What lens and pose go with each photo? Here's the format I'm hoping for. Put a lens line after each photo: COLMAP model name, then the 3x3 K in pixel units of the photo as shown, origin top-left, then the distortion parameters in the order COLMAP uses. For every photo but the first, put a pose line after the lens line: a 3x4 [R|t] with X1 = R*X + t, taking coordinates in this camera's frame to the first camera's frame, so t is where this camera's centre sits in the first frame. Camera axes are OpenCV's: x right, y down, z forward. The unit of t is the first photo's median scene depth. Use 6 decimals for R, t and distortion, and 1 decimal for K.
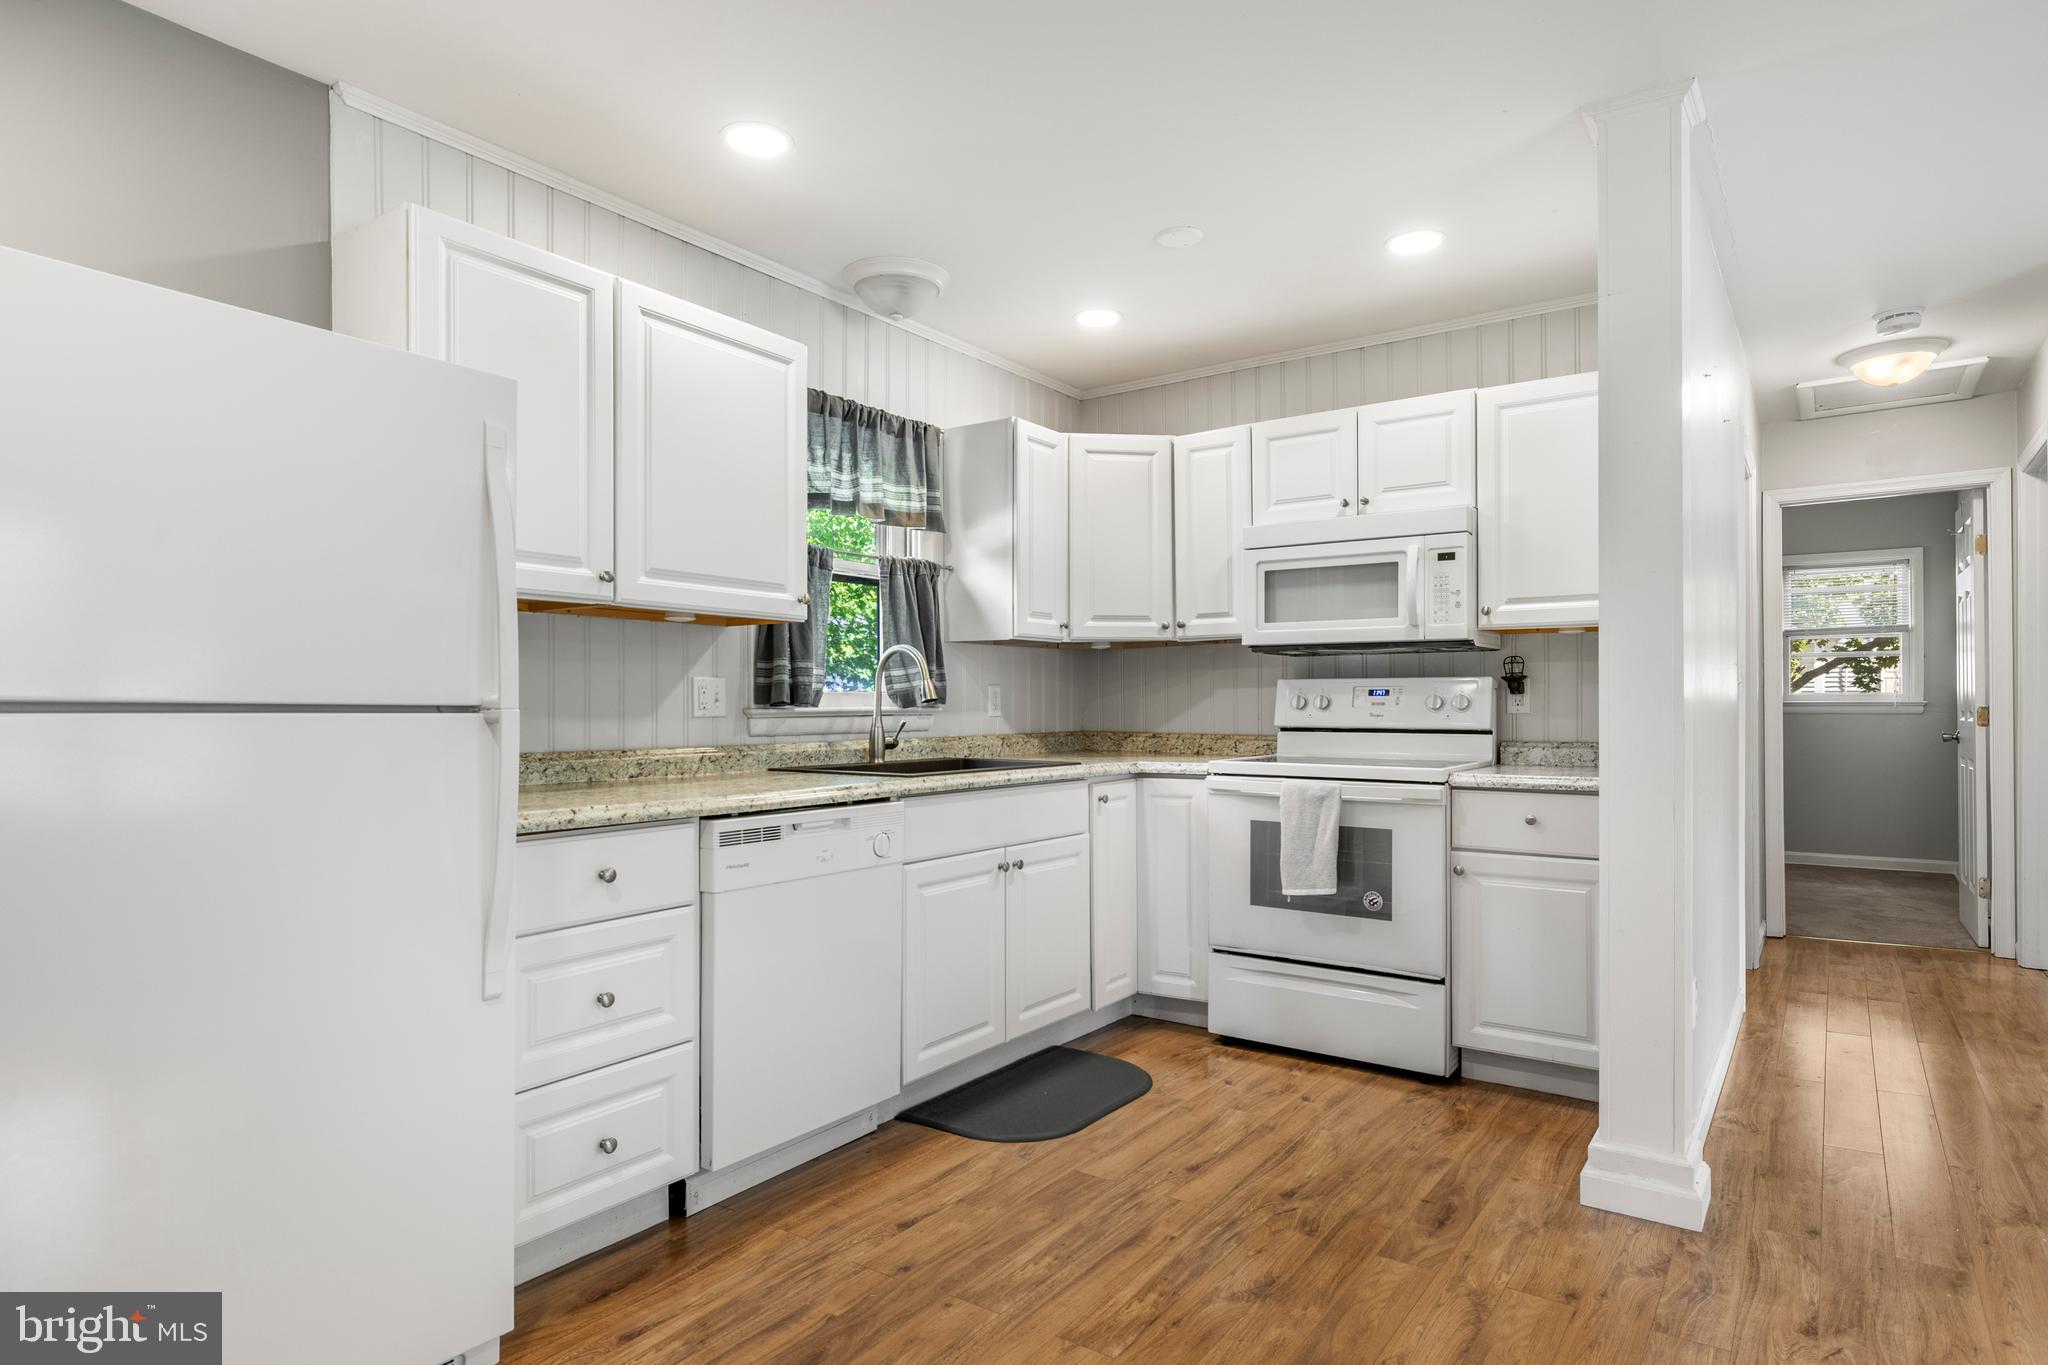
lens RADIAL K [[1119.3, 0, 1028.2], [0, 1119.3, 705.9], [0, 0, 1]] dist [-0.001540, -0.000037]
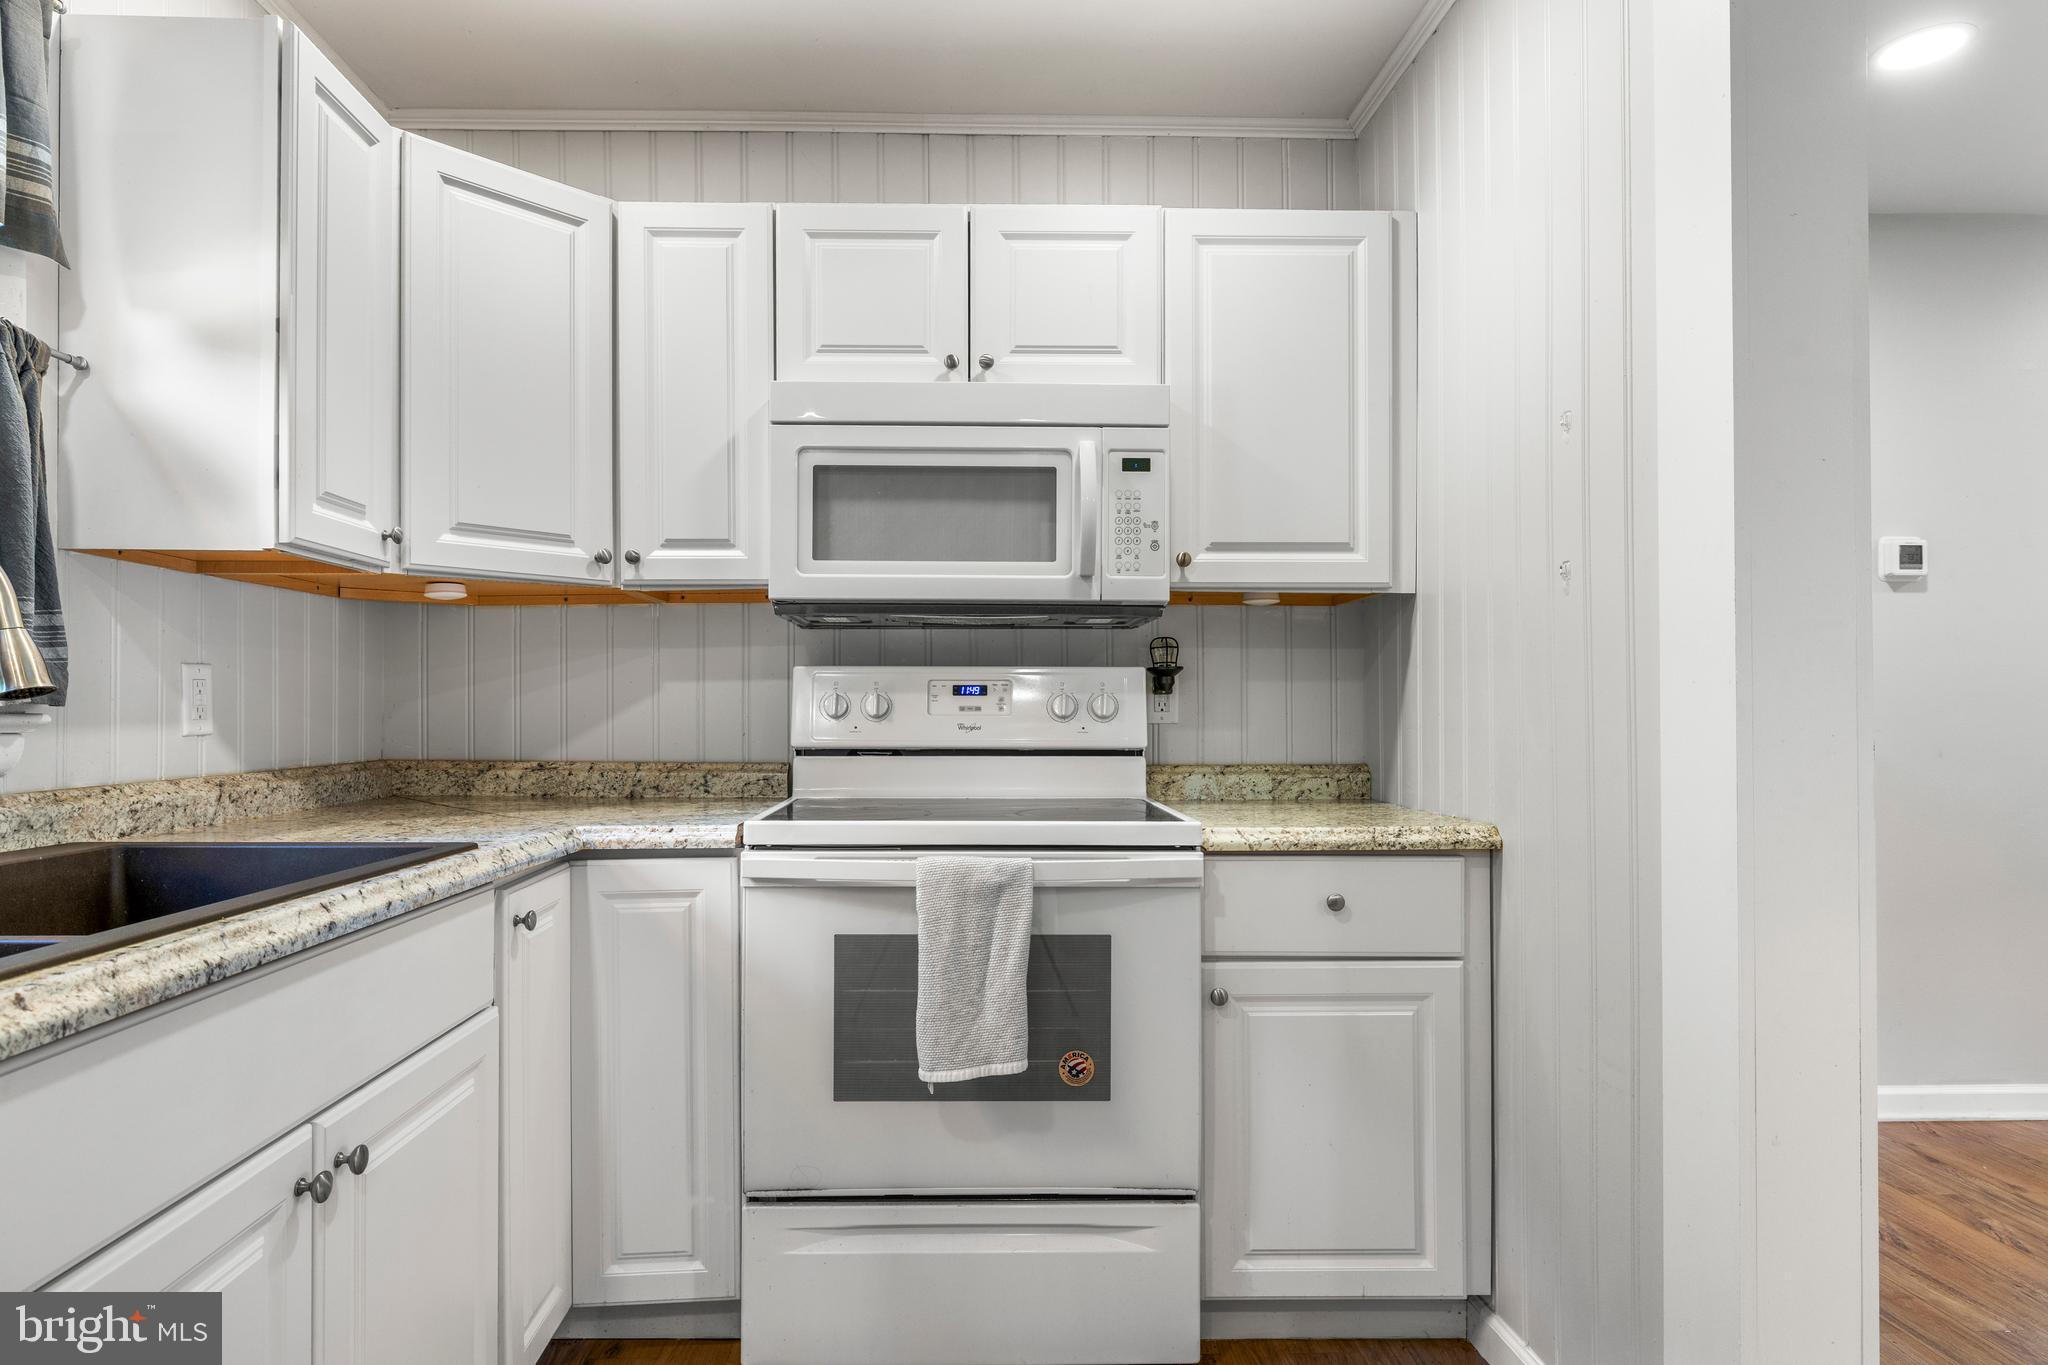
lens RADIAL K [[1137.0, 0, 975.0], [0, 1137.0, 701.2], [0, 0, 1]] dist [-0.004583, 0.000799]
pose [[0.803846, 0.006622, 0.594800, -0.062516], [-0.000464, 0.999945, -0.010505, 0.000905], [-0.594837, 0.008168, 0.803805, 0.574139]]
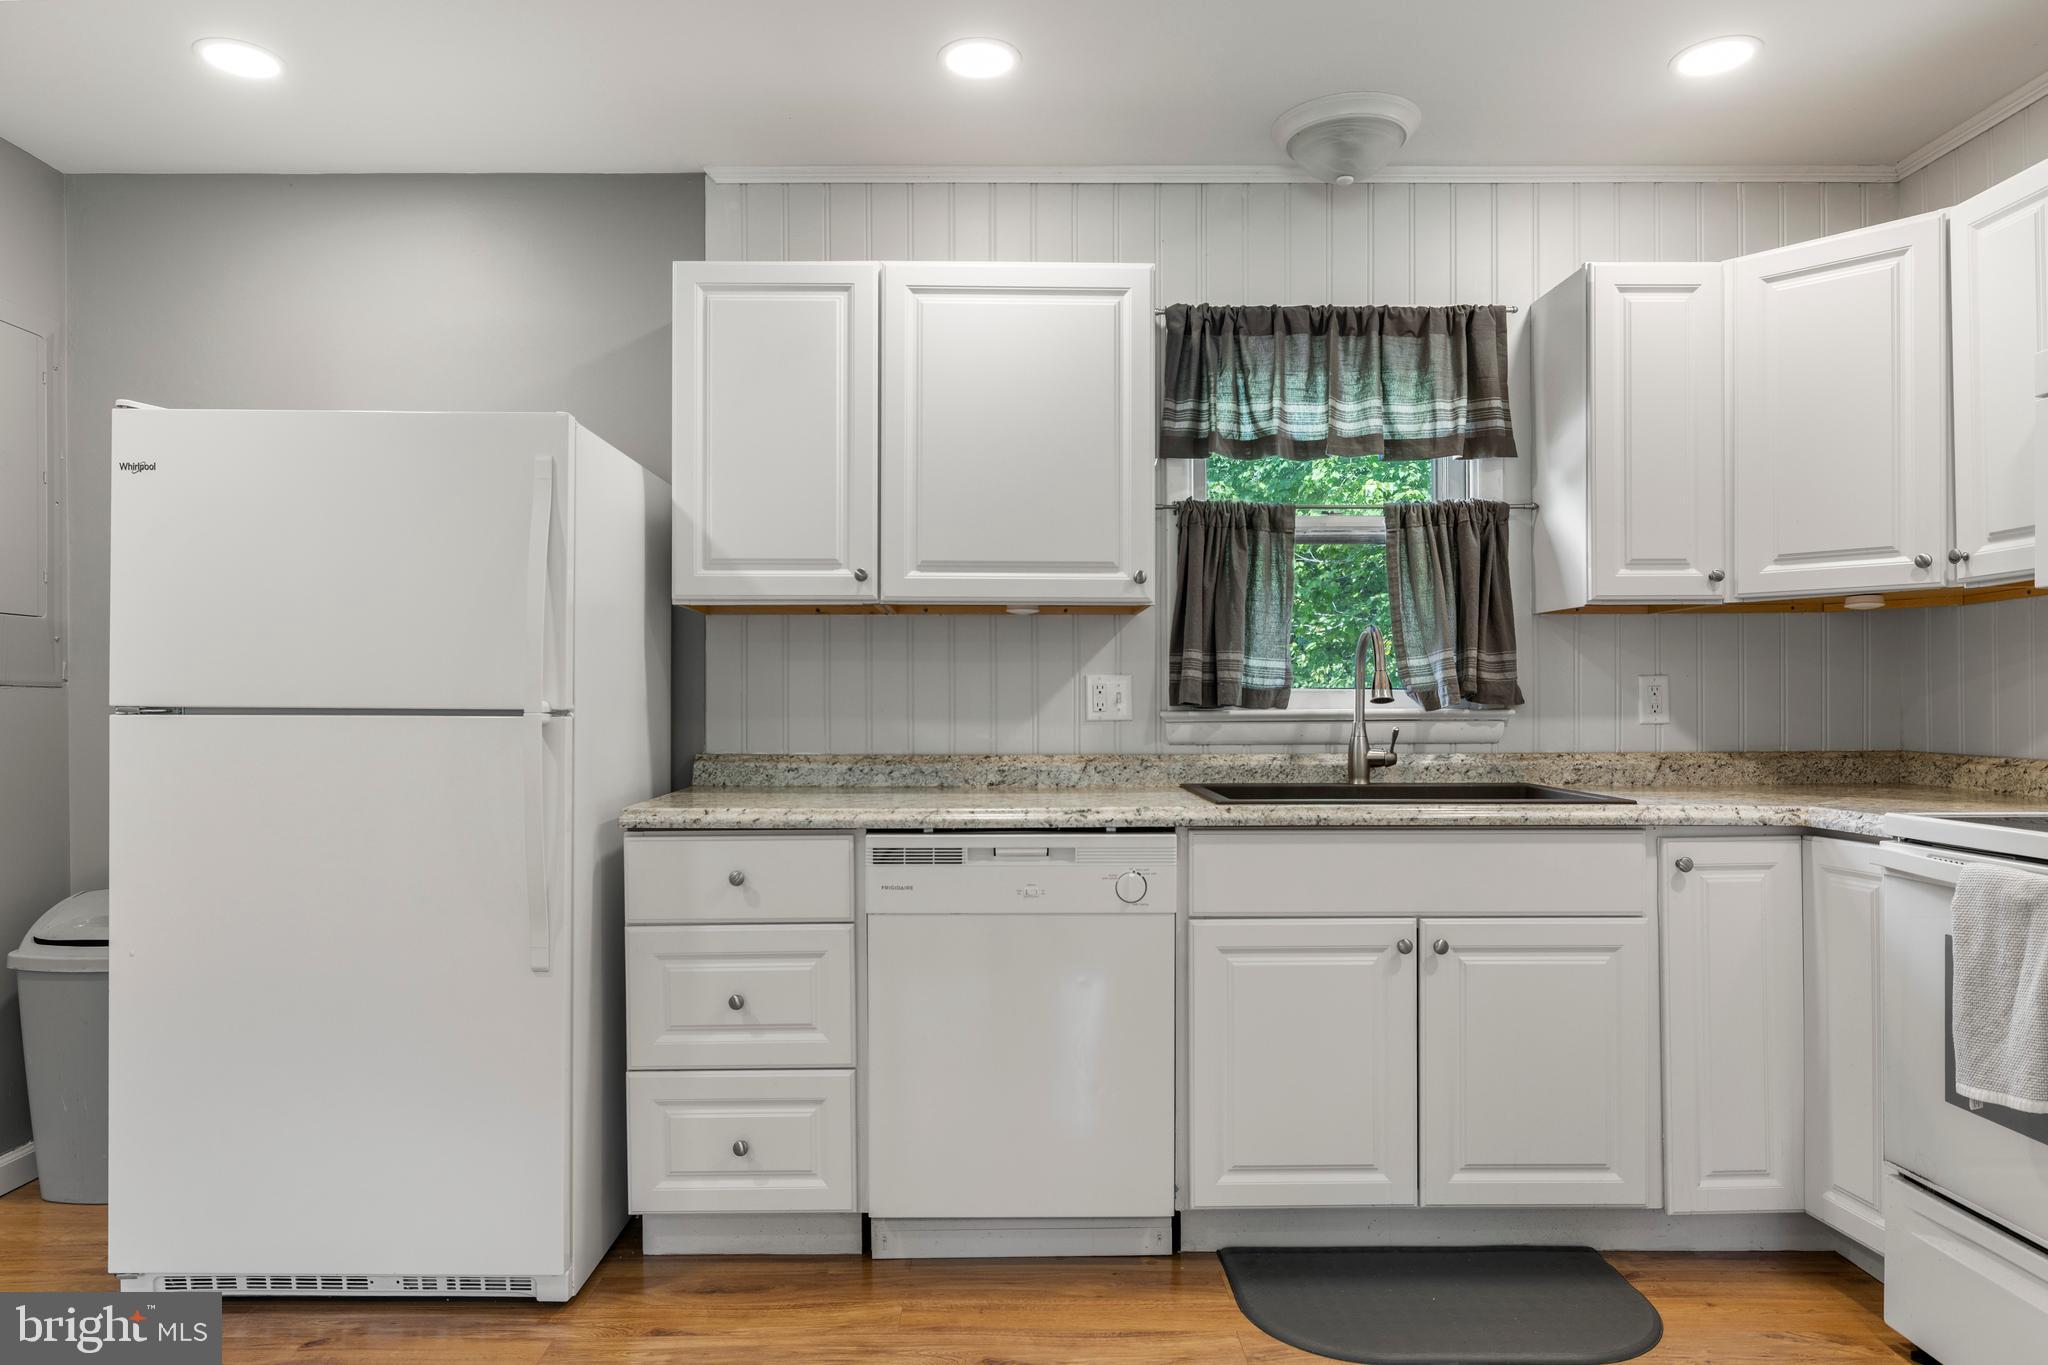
lens RADIAL K [[1284.0, 0, 1014.5], [0, 1284.0, 704.6], [0, 0, 1]] dist [-0.005489, -0.001411]
pose [[0.585345, 0.000213, -0.810784, 0.445621], [0.000647, 1.000000, 0.000729, -0.003150], [0.810784, -0.000952, 0.585345, 0.335570]]
